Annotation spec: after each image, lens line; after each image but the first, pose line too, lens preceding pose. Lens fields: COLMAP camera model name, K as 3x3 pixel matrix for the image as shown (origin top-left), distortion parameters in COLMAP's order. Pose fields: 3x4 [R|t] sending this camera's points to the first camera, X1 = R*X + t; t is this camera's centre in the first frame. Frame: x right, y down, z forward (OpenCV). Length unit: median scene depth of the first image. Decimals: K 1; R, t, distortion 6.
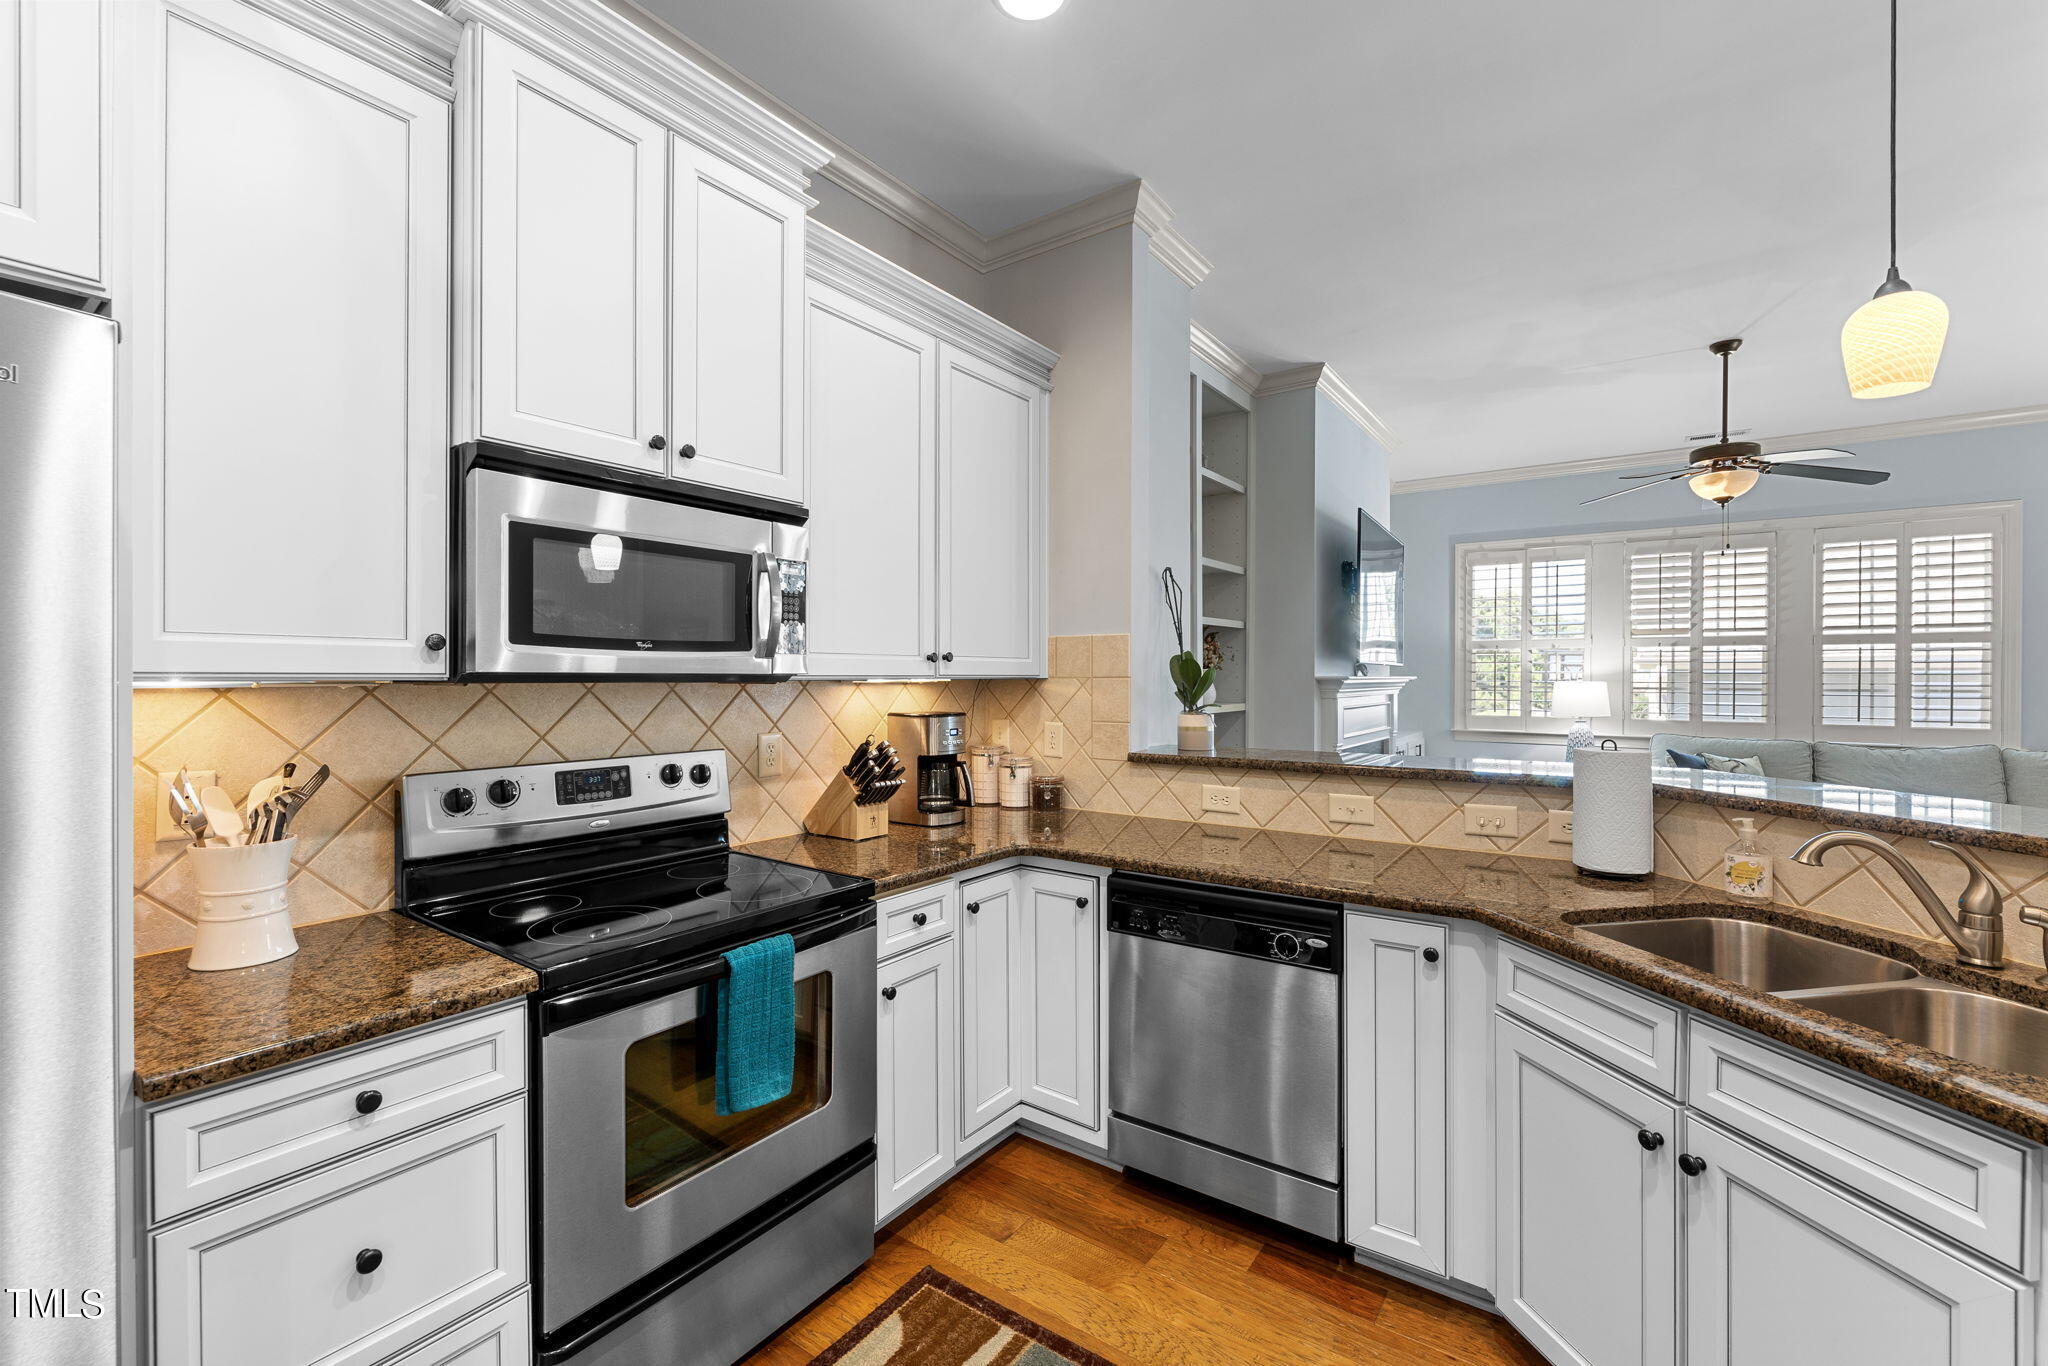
lens RADIAL K [[853.7, 0, 1023.9], [0, 853.7, 675.0], [0, 0, 1]] dist [0.001154, 0.000061]
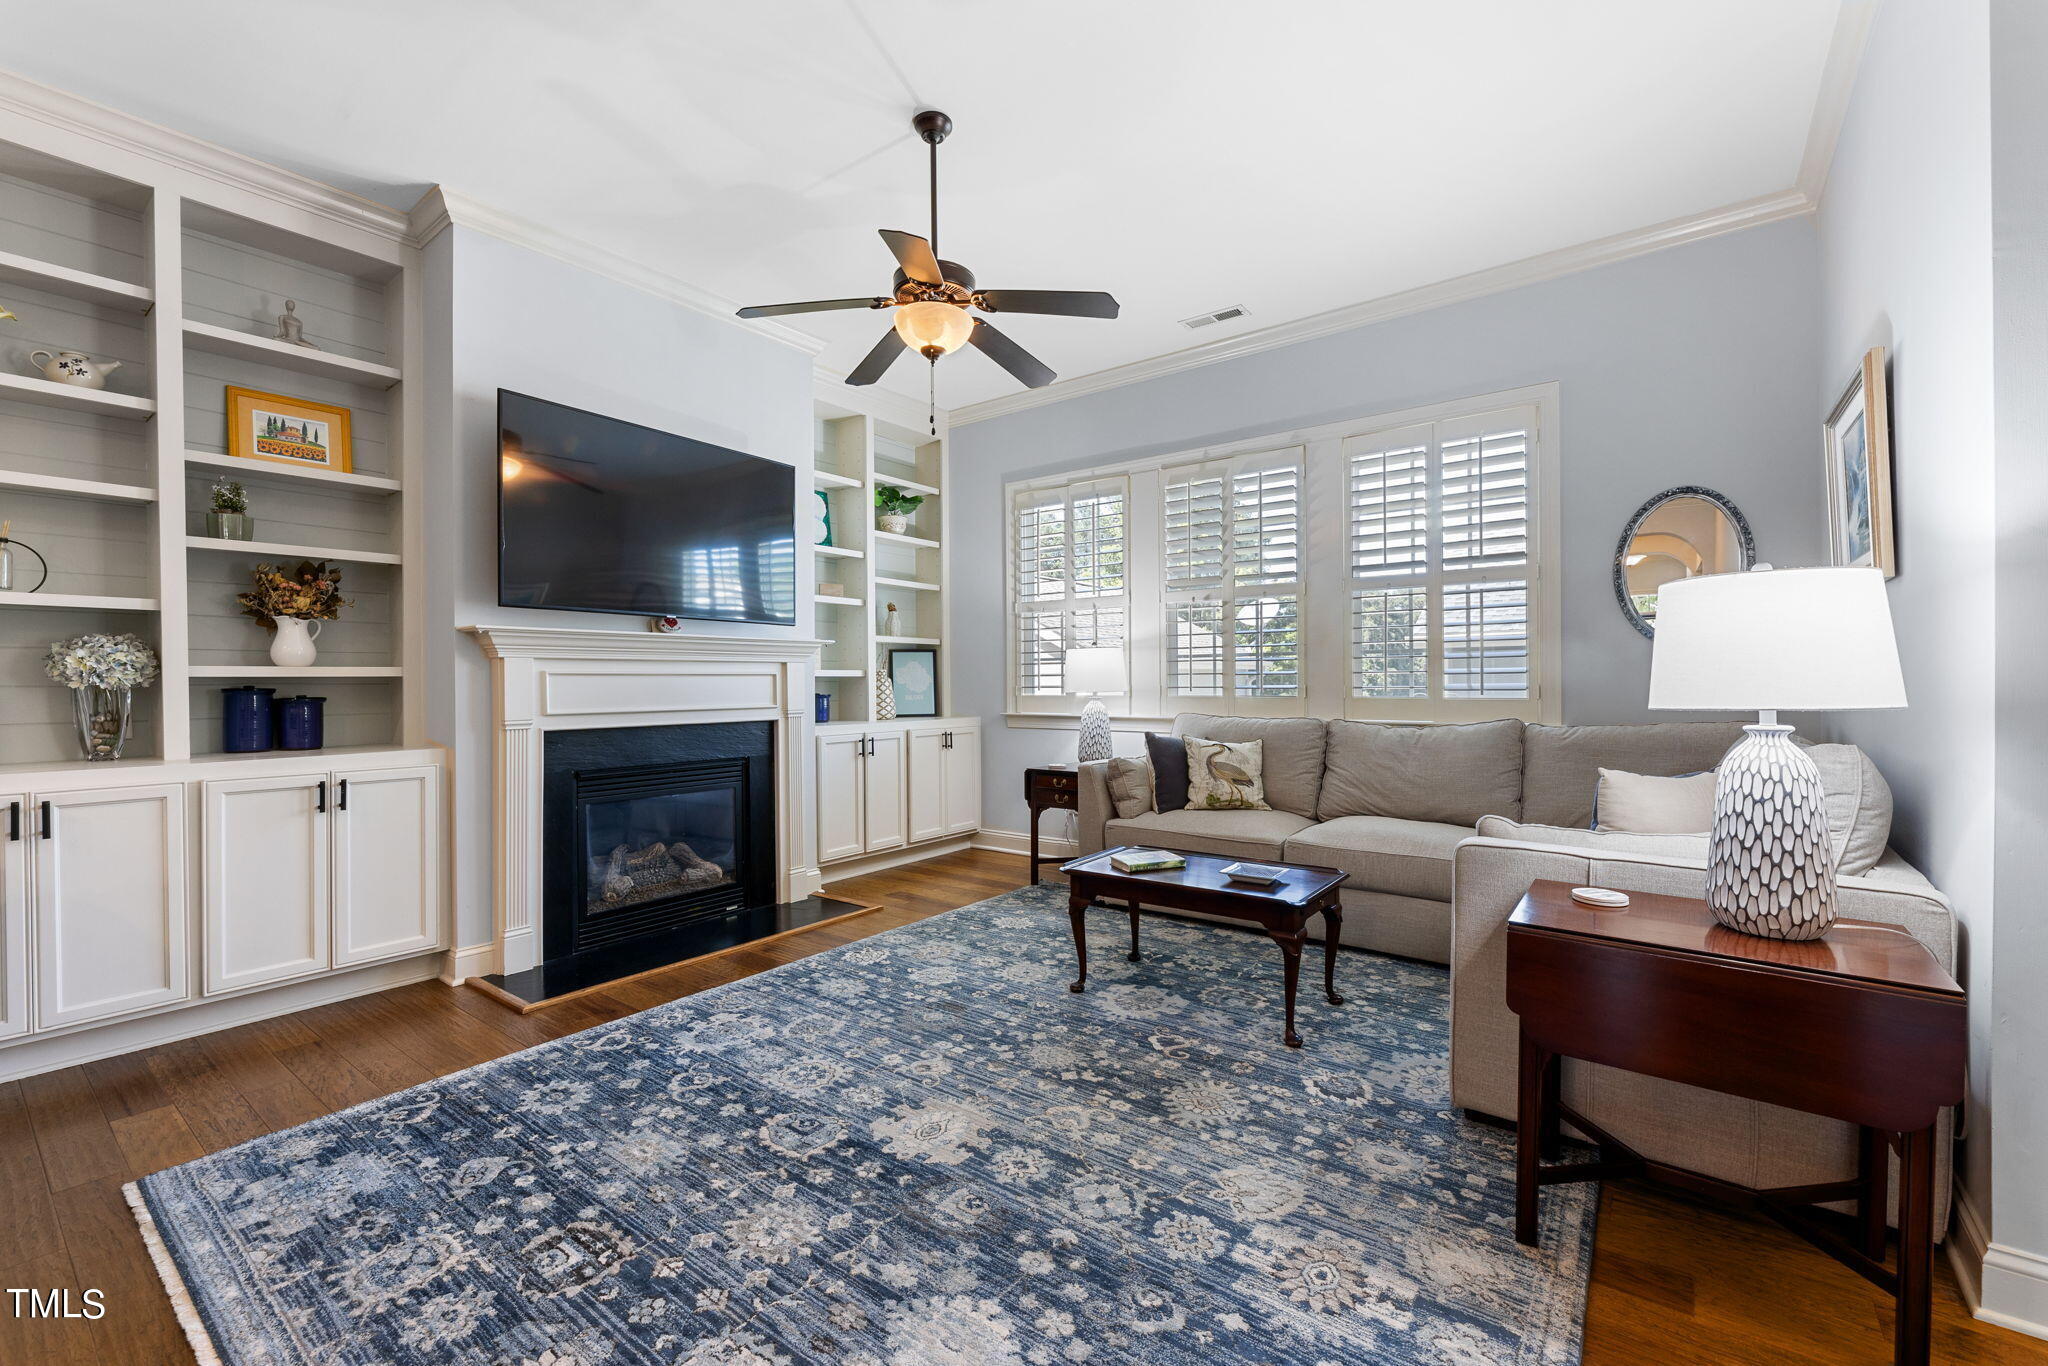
lens RADIAL K [[853.7, 0, 1026.4], [0, 853.7, 682.7], [0, 0, 1]] dist [0.001154, 0.000061]
pose [[0.999627, -0.010128, -0.025359, 0.672403], [0.010158, 0.999948, 0.001051, 0.041954], [0.025347, -0.001309, 0.999678, 0.240721]]
